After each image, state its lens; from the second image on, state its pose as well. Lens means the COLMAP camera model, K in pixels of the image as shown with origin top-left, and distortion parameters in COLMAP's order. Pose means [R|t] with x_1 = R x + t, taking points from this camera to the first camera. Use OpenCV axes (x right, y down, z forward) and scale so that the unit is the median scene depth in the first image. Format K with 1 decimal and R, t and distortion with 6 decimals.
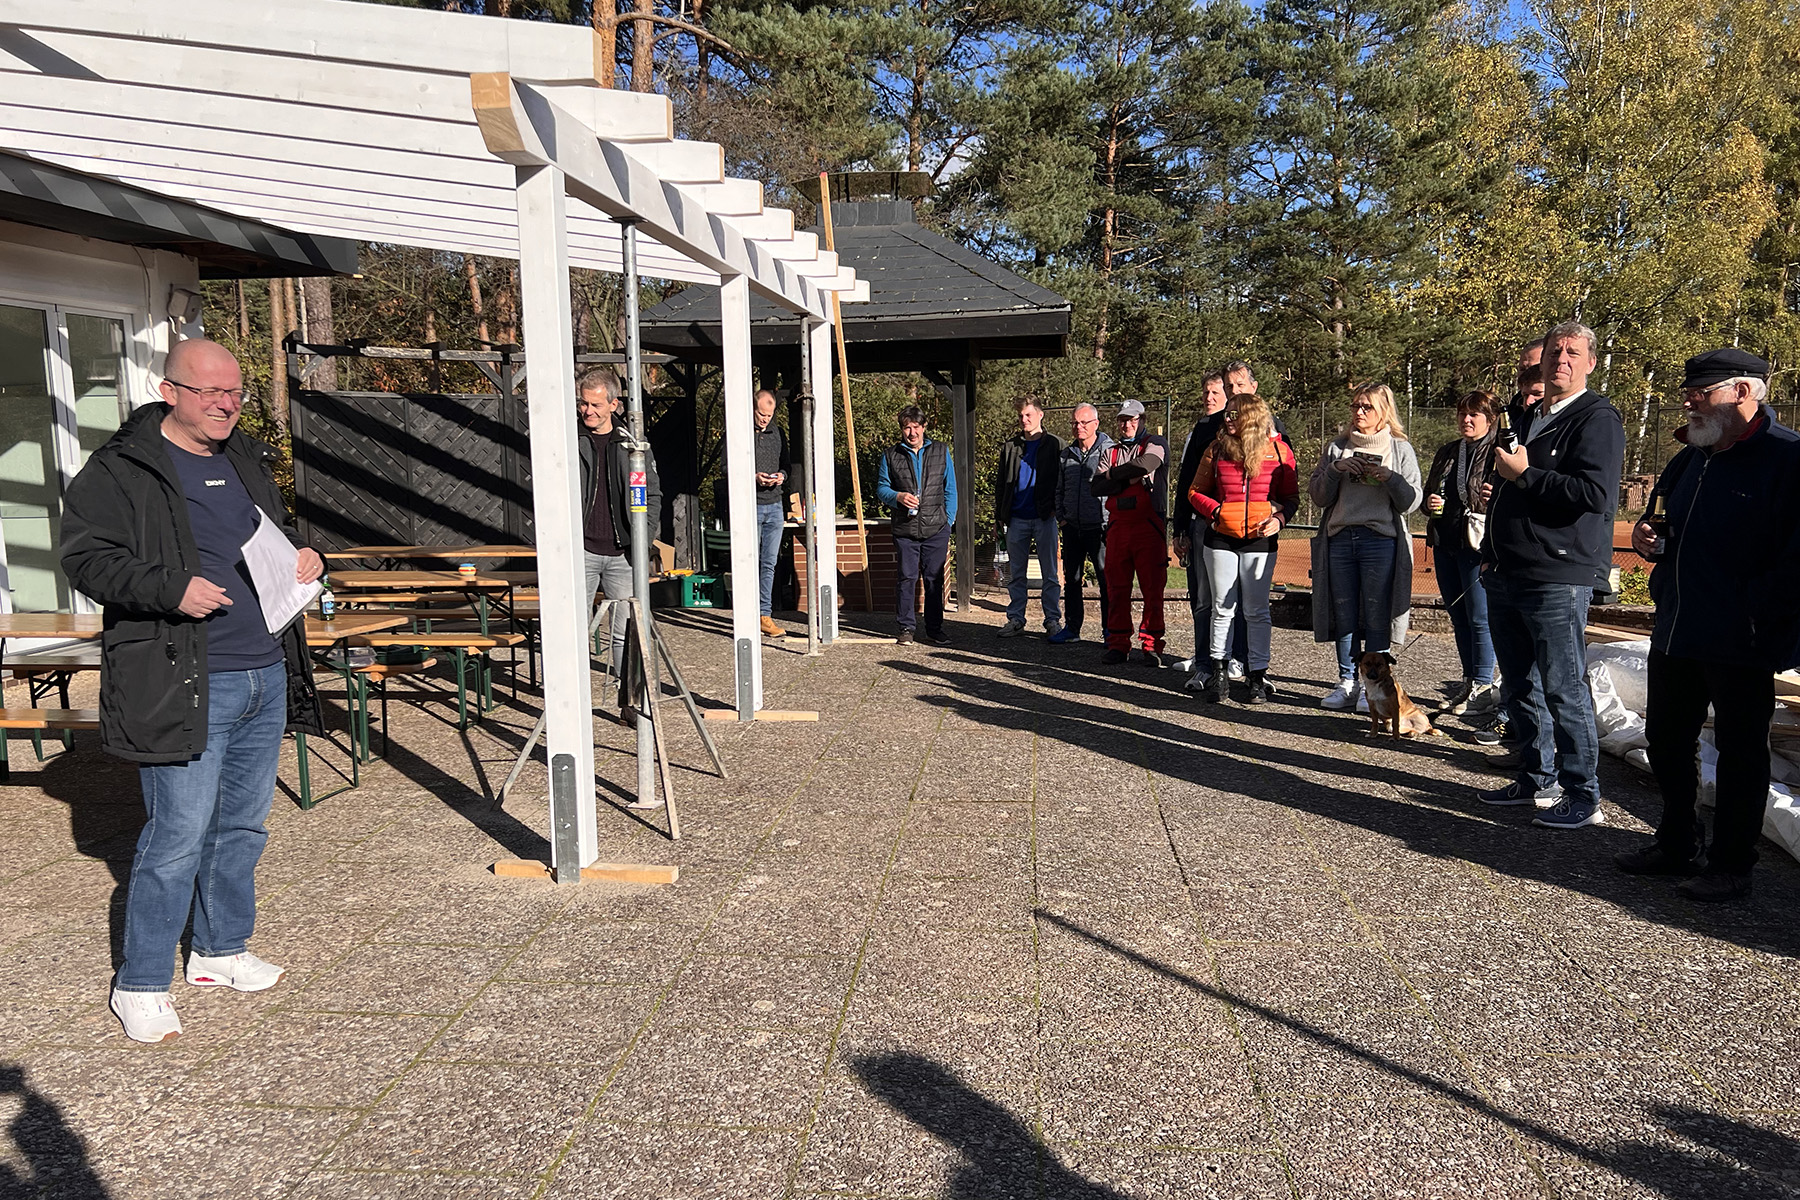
lens RADIAL K [[1366.8, 0, 868.7], [0, 1366.8, 632.6], [0, 0, 1]] dist [0.027608, -0.007188]
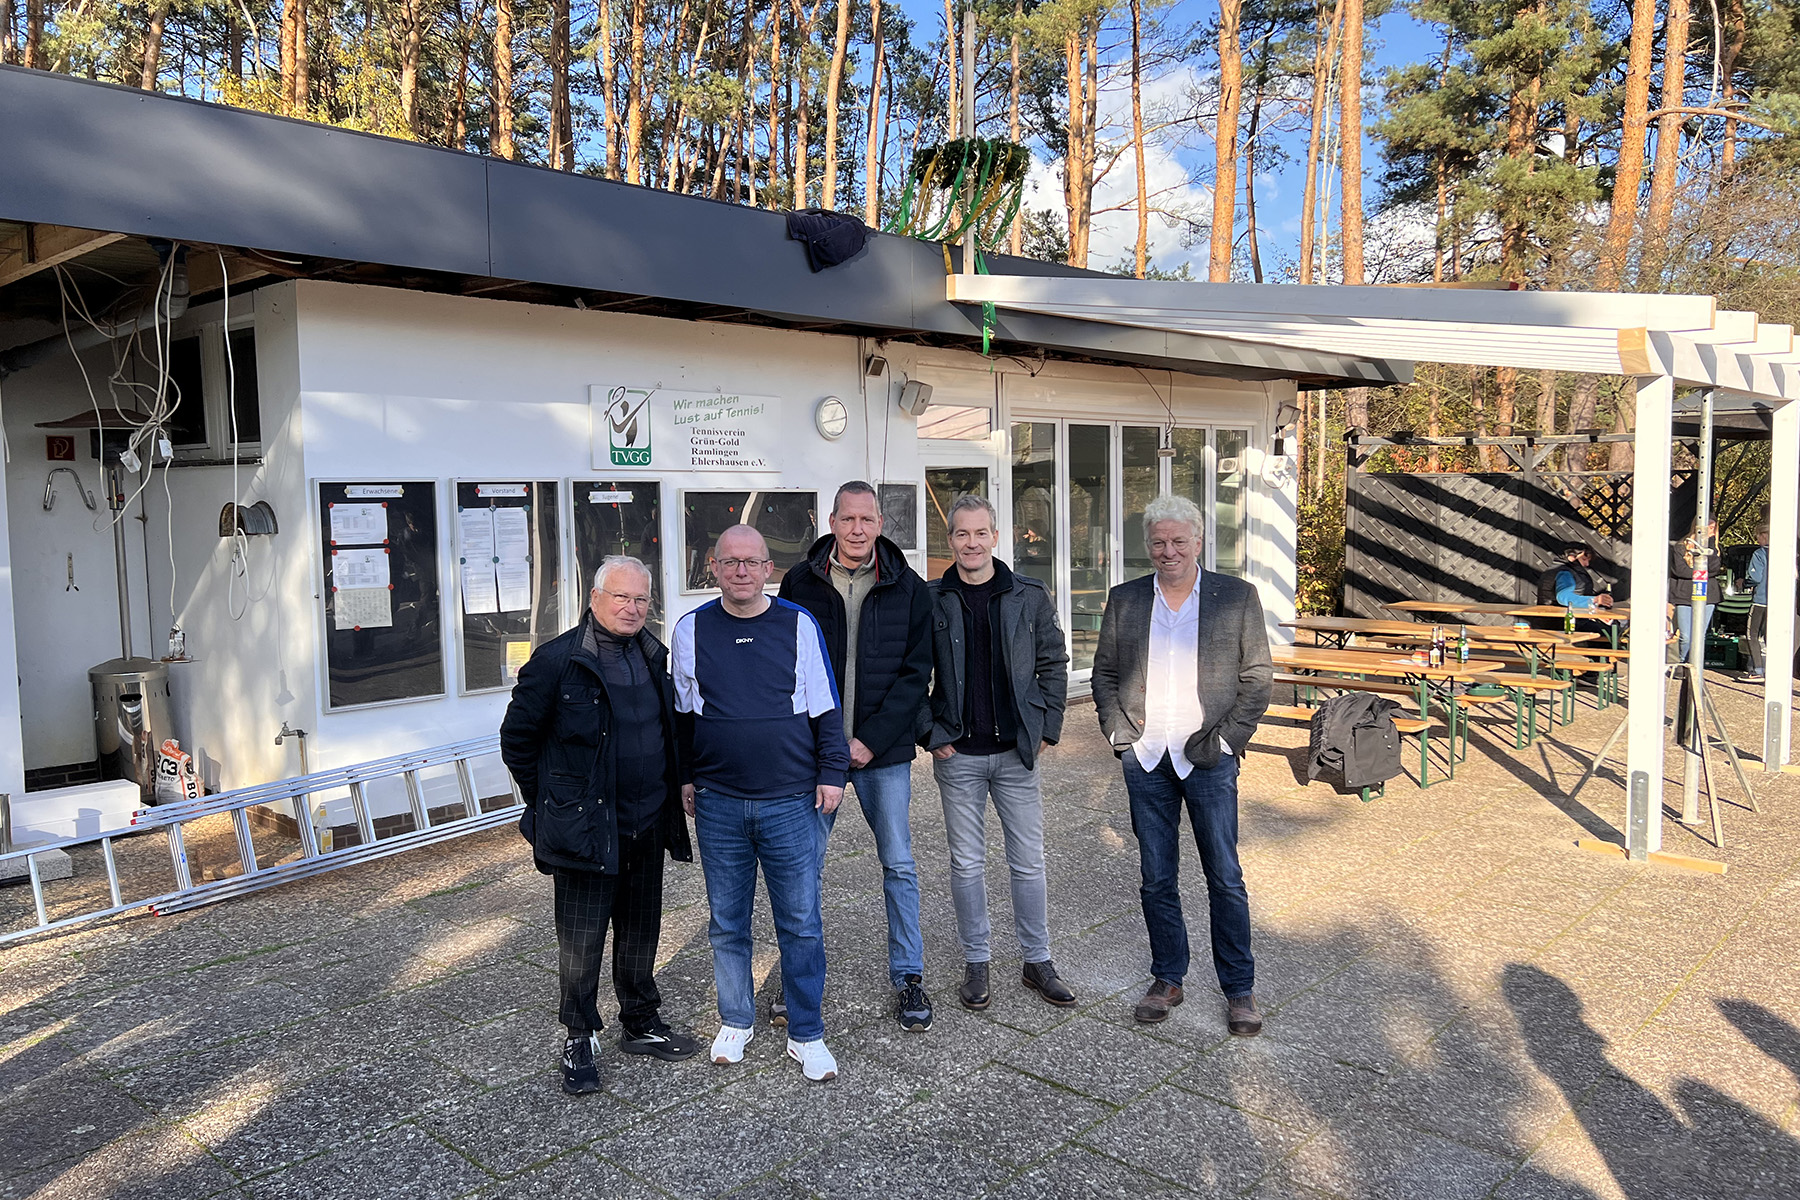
lens RADIAL K [[1369.8, 0, 830.0], [0, 1369.8, 600.4], [0, 0, 1]] dist [0.003580, -0.015174]
pose [[0.785944, 0.052697, -0.616047, -0.010193], [-0.078400, 0.996813, -0.014755, -0.001714], [0.613306, 0.059895, 0.787571, -0.466488]]
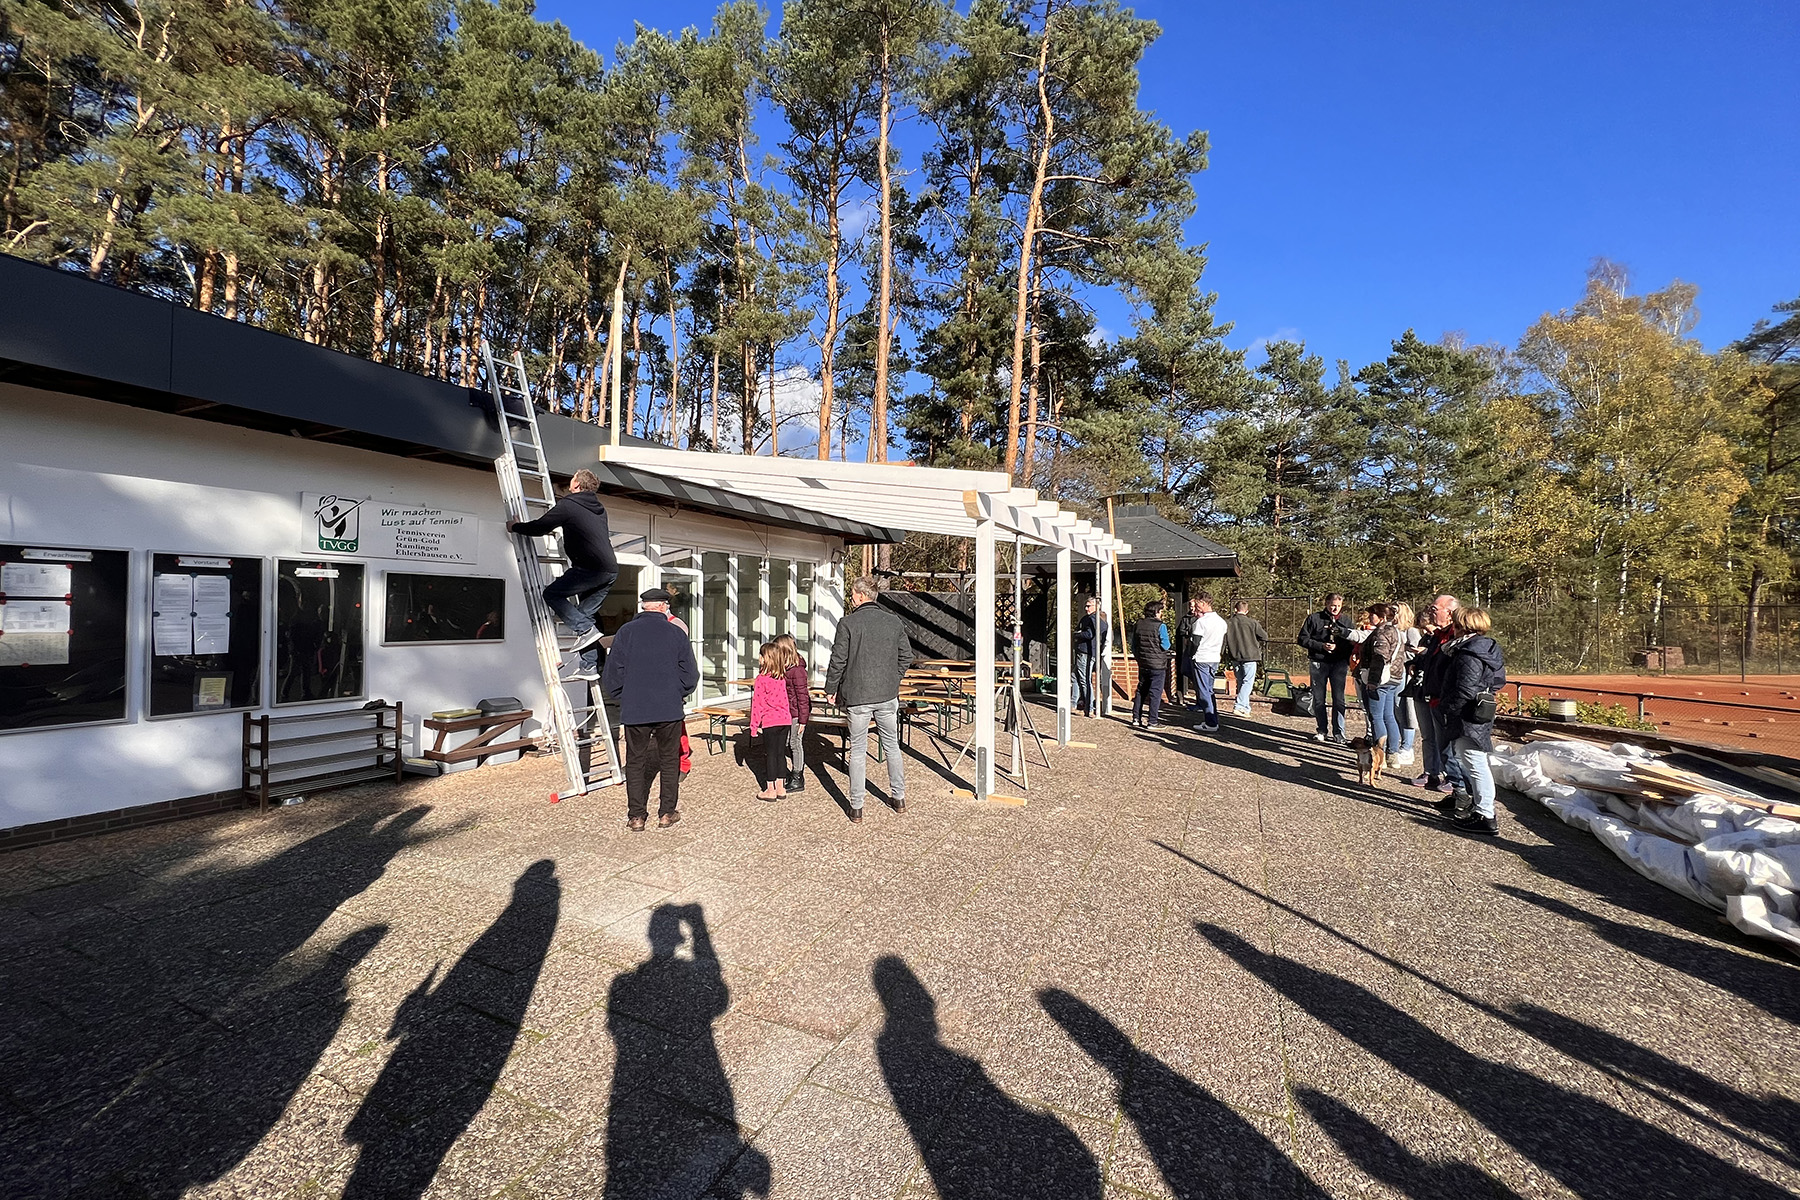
lens RADIAL K [[719.3, 0, 892.8], [0, 719.3, 602.4], [0, 0, 1]] dist [-0.001111, -0.000050]
pose [[0.942283, 0.018130, -0.334328, 0.038085], [-0.066546, 0.988753, -0.133938, 0.010496], [0.328139, 0.148456, 0.932891, -0.212834]]
